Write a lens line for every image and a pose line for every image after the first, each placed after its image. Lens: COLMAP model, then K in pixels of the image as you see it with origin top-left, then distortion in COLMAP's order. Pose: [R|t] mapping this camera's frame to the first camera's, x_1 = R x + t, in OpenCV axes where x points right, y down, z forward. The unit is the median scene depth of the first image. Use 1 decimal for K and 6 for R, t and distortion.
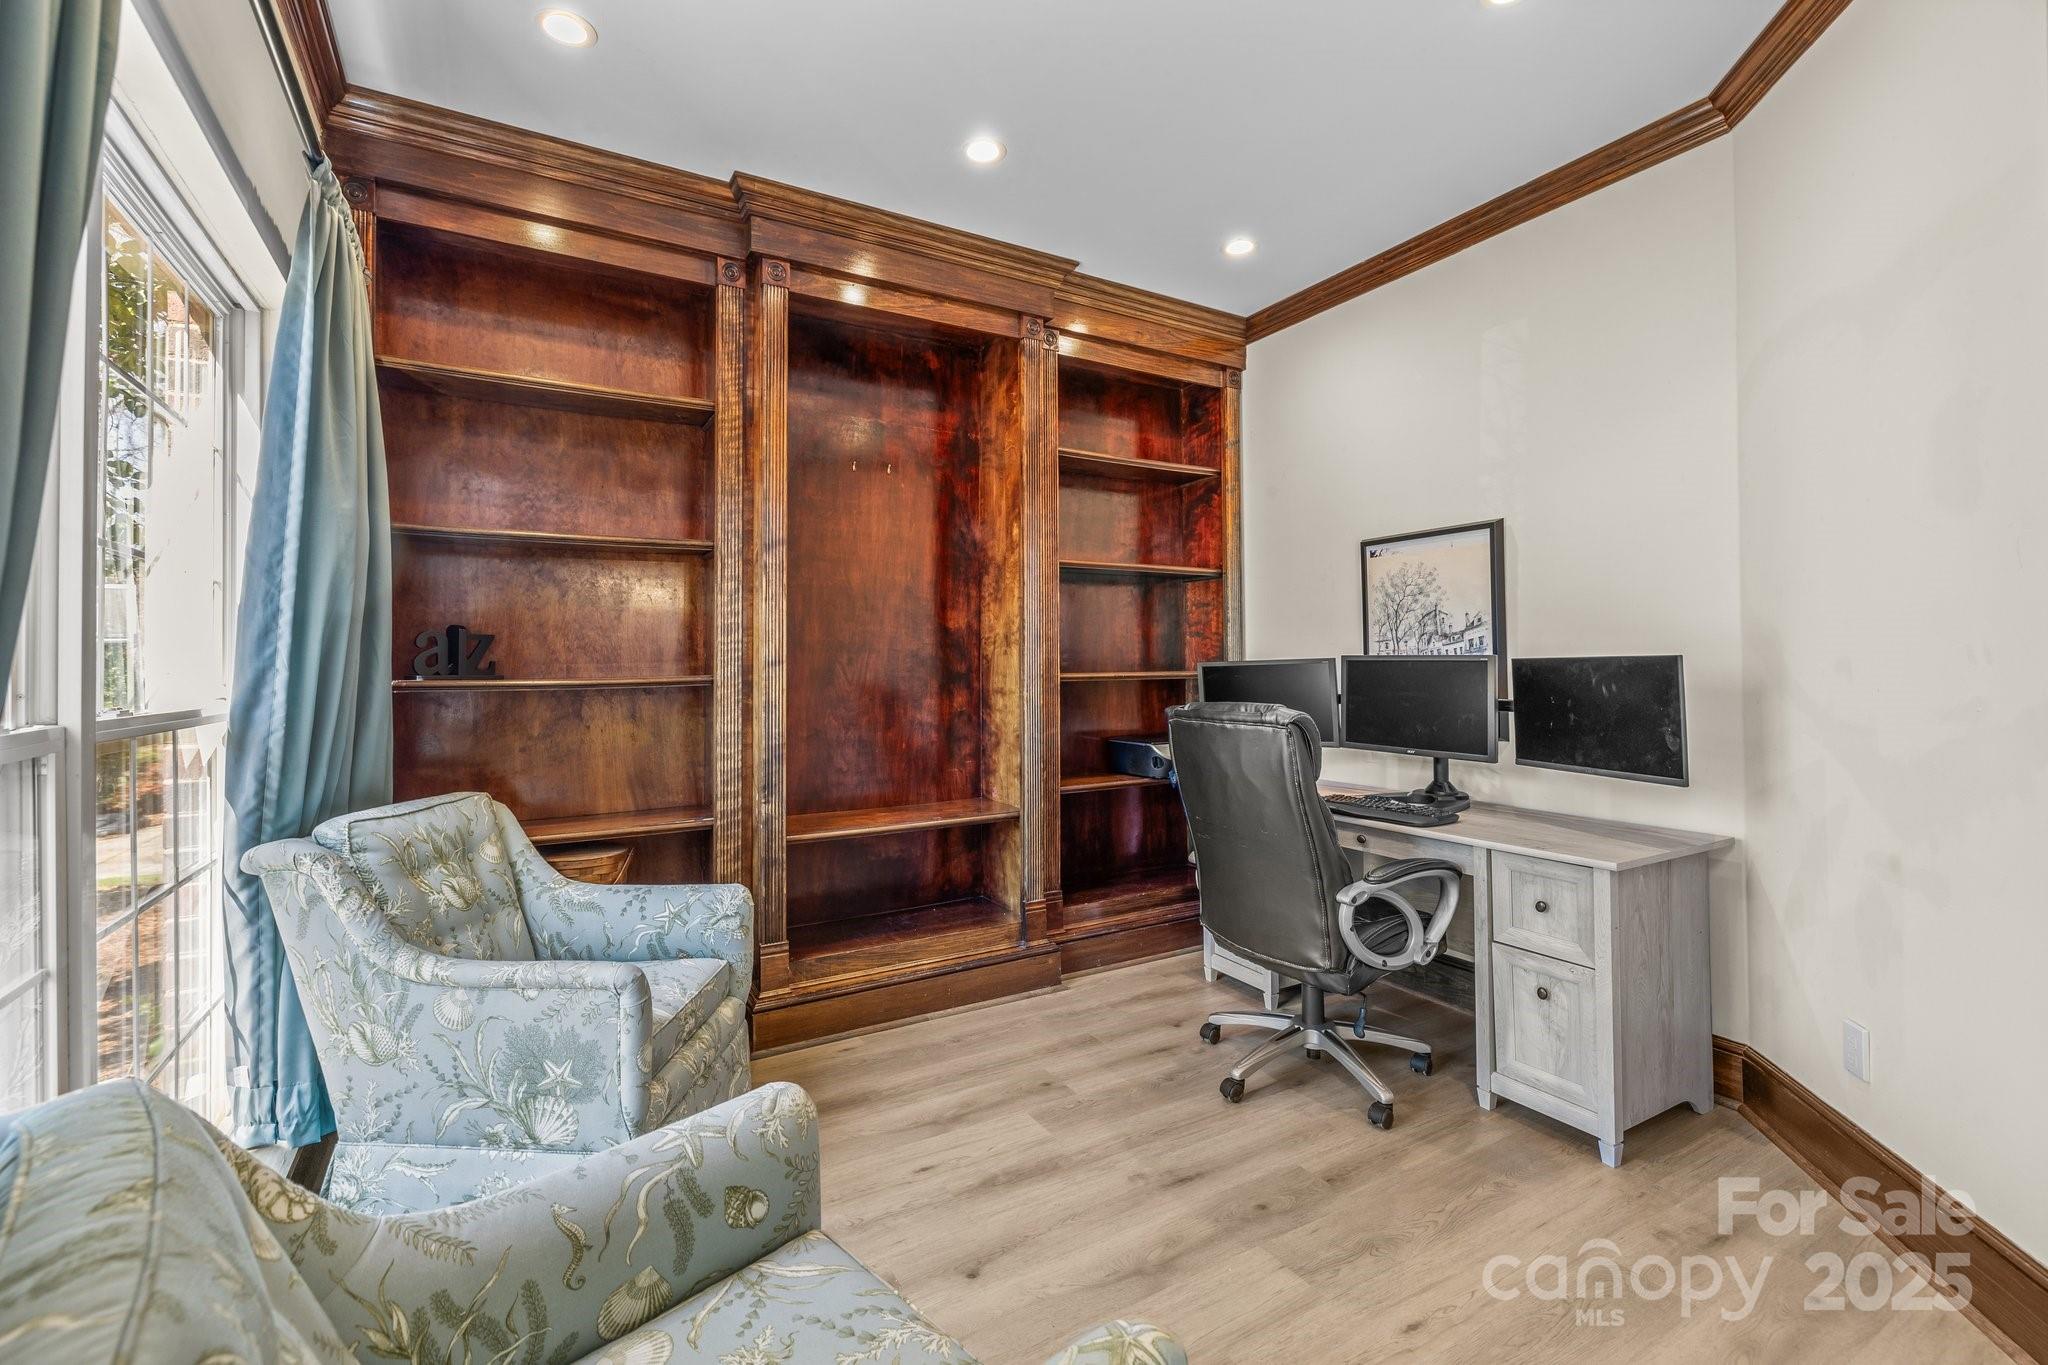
lens RADIAL K [[865.4, 0, 1005.9], [0, 865.4, 649.6], [0, 0, 1]] dist [-0.001362, 0.000048]
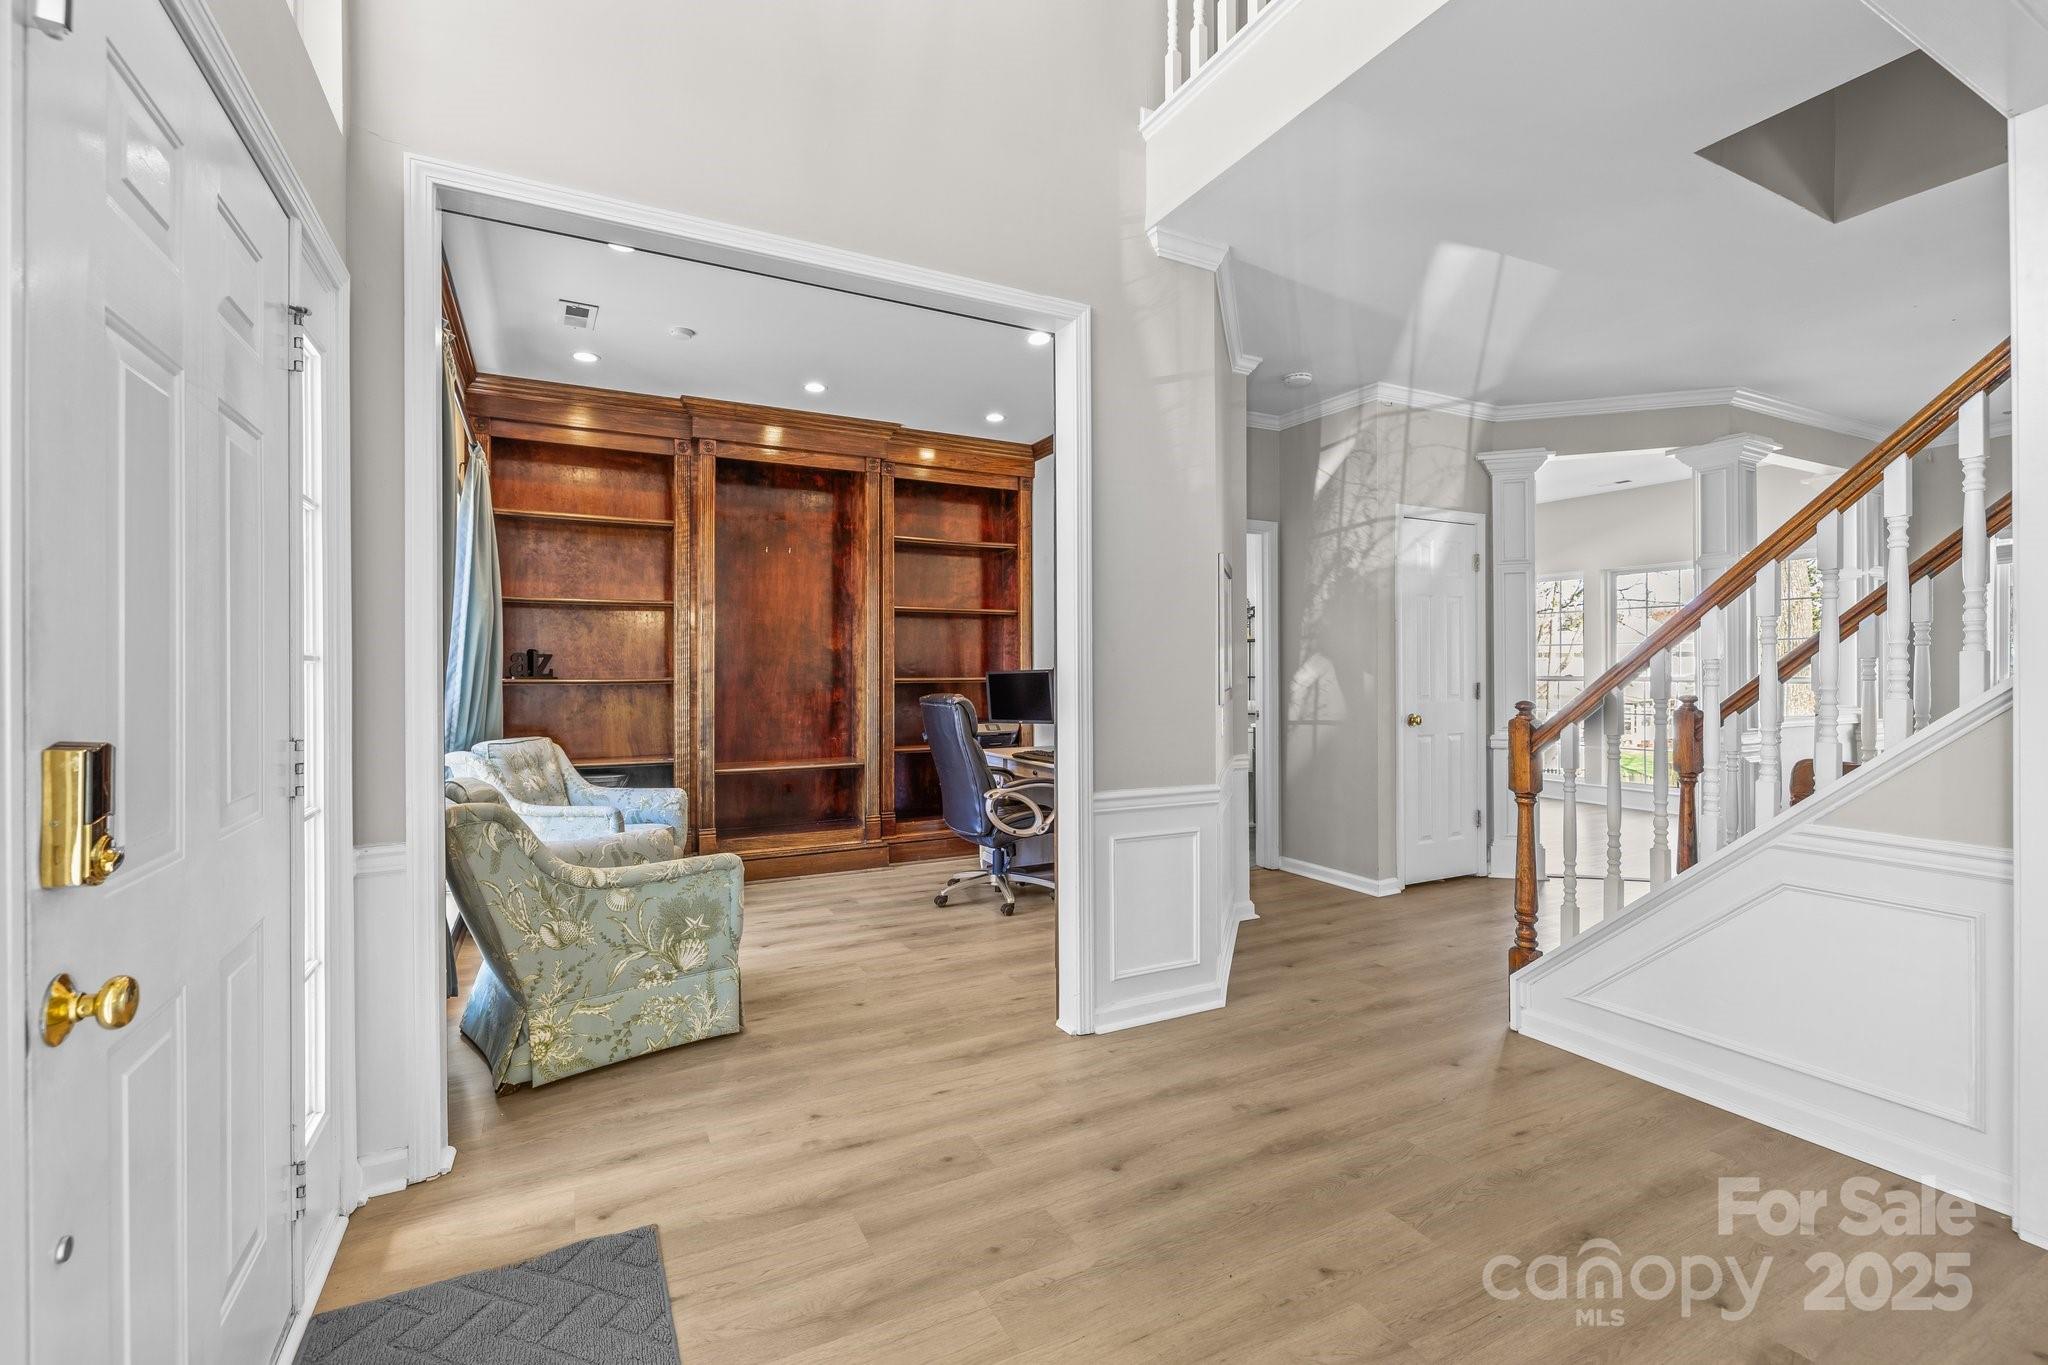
lens RADIAL K [[865.9, 0, 1008.6], [0, 865.9, 677.2], [0, 0, 1]] dist [-0.001624, -0.000122]
pose [[0.998953, 0.005652, -0.045393, 0.423648], [-0.004630, 0.999734, 0.022585, -0.014063], [0.045508, -0.022351, 0.998714, -0.729884]]
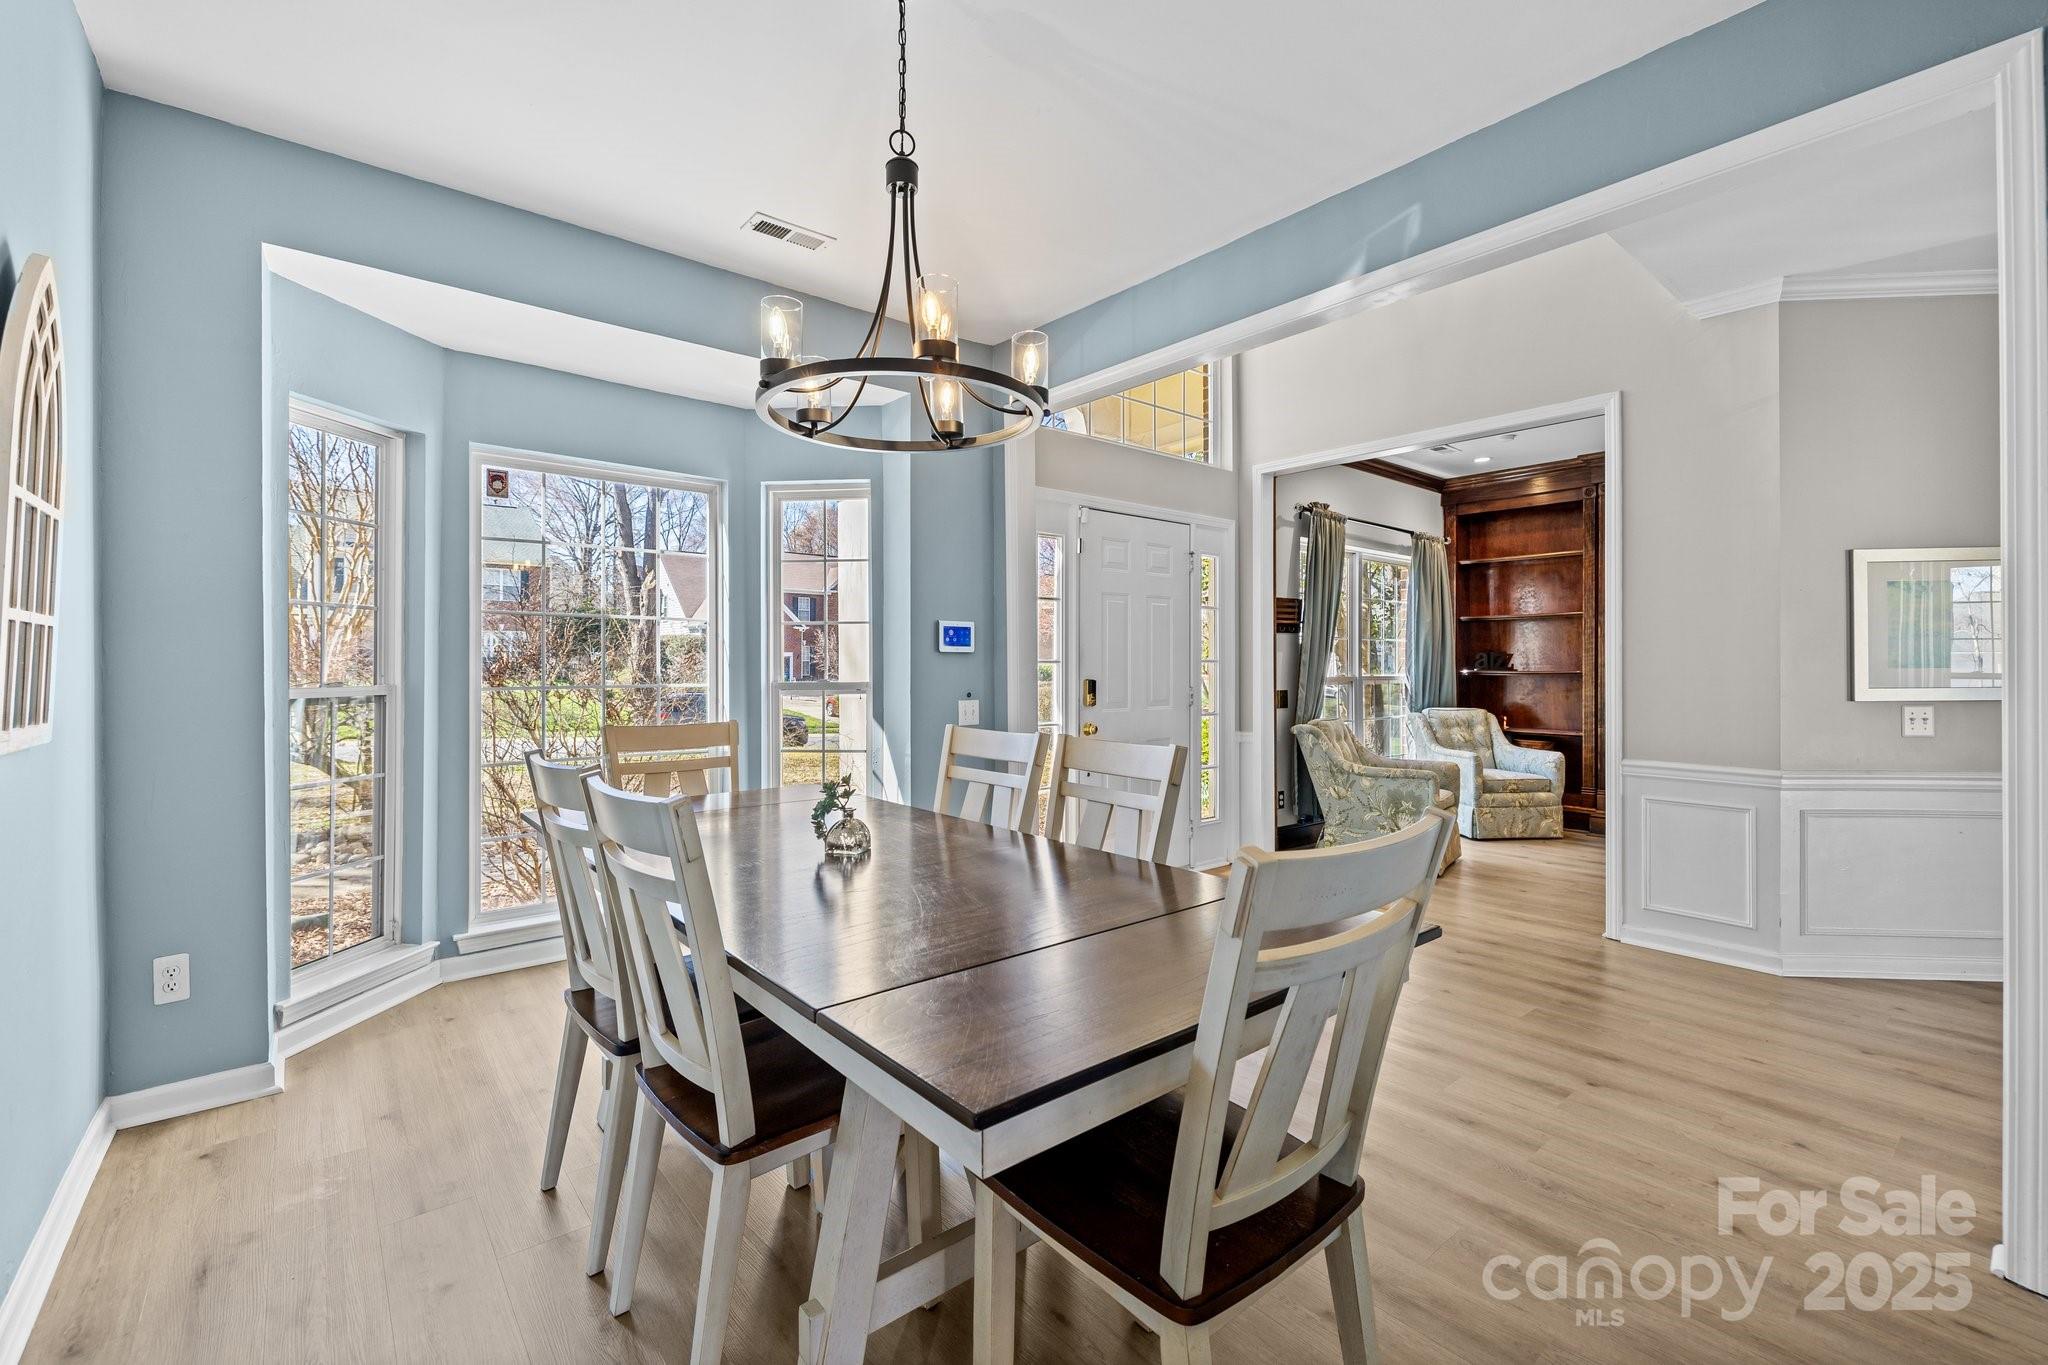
lens RADIAL K [[870.9, 0, 1012.8], [0, 870.9, 671.0], [0, 0, 1]] dist [-0.000777, -0.000061]
pose [[0.165507, 0.009920, -0.986159, 1.668935], [0.015796, 0.999794, 0.012708, -0.020838], [0.986082, -0.017681, 0.165316, -0.857073]]
